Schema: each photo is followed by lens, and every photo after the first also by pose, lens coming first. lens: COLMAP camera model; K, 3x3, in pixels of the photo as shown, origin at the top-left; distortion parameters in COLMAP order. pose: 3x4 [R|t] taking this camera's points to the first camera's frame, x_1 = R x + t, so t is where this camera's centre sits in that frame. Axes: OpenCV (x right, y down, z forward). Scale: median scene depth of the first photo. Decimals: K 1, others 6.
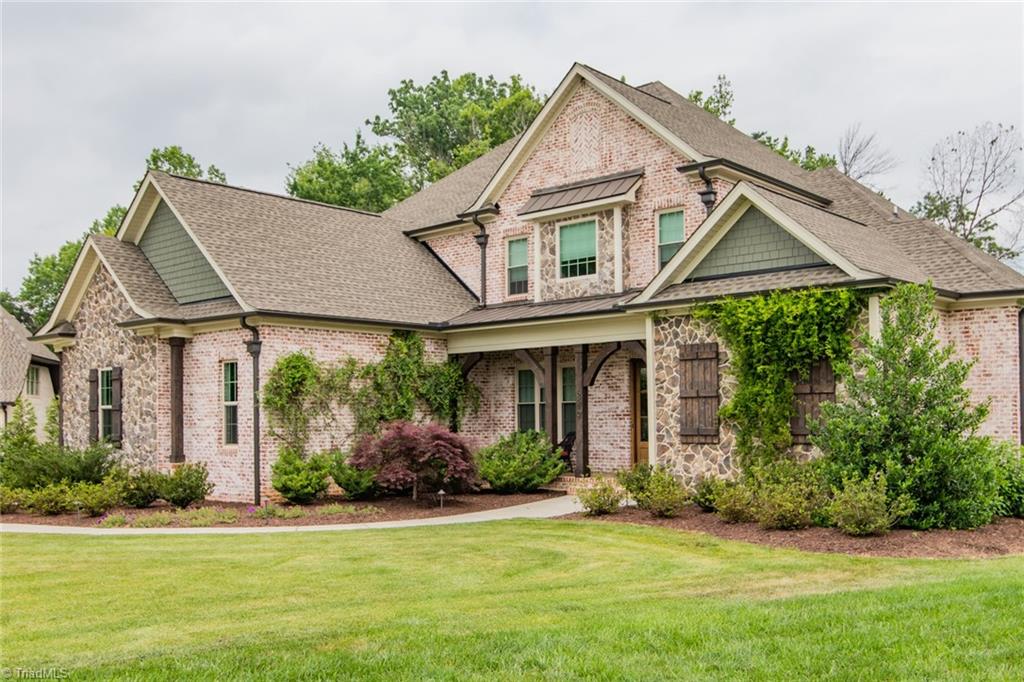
lens RADIAL K [[829.6, 0, 512.0], [0, 829.6, 341.0], [0, 0, 1]] dist [-0.000310, 0.001447]
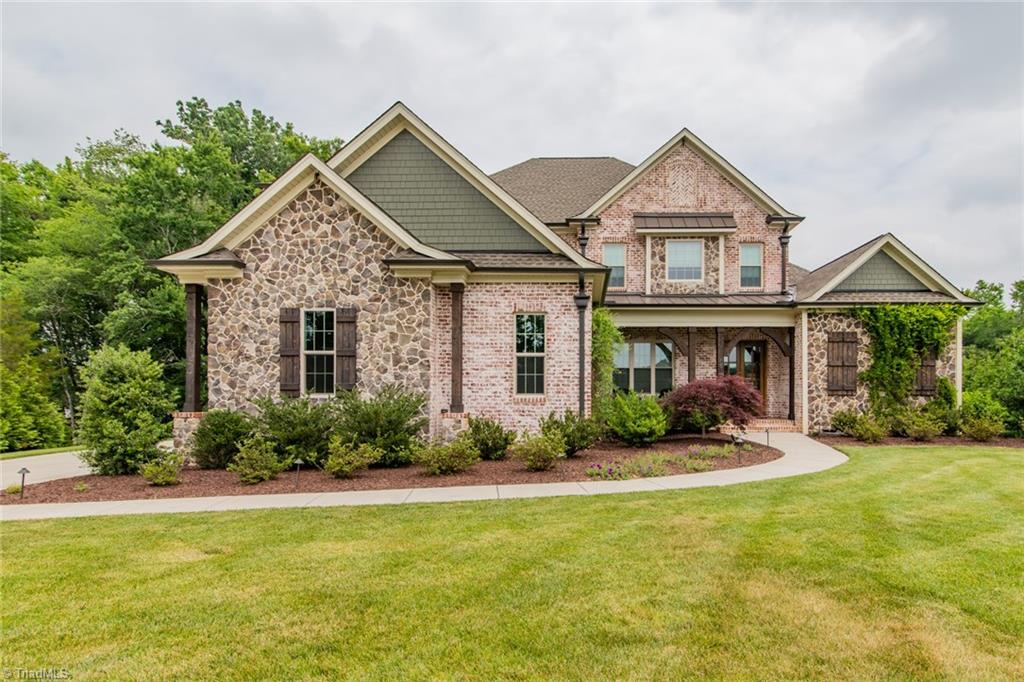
lens RADIAL K [[520.9, 0, 512.0], [0, 520.9, 356.3], [0, 0, 1]] dist [0.001530, 0.000307]
pose [[0.810041, 0.053625, 0.583916, -0.735723], [-0.070132, 0.997522, 0.005683, 0.075408], [-0.582164, -0.045554, 0.811794, 0.484546]]
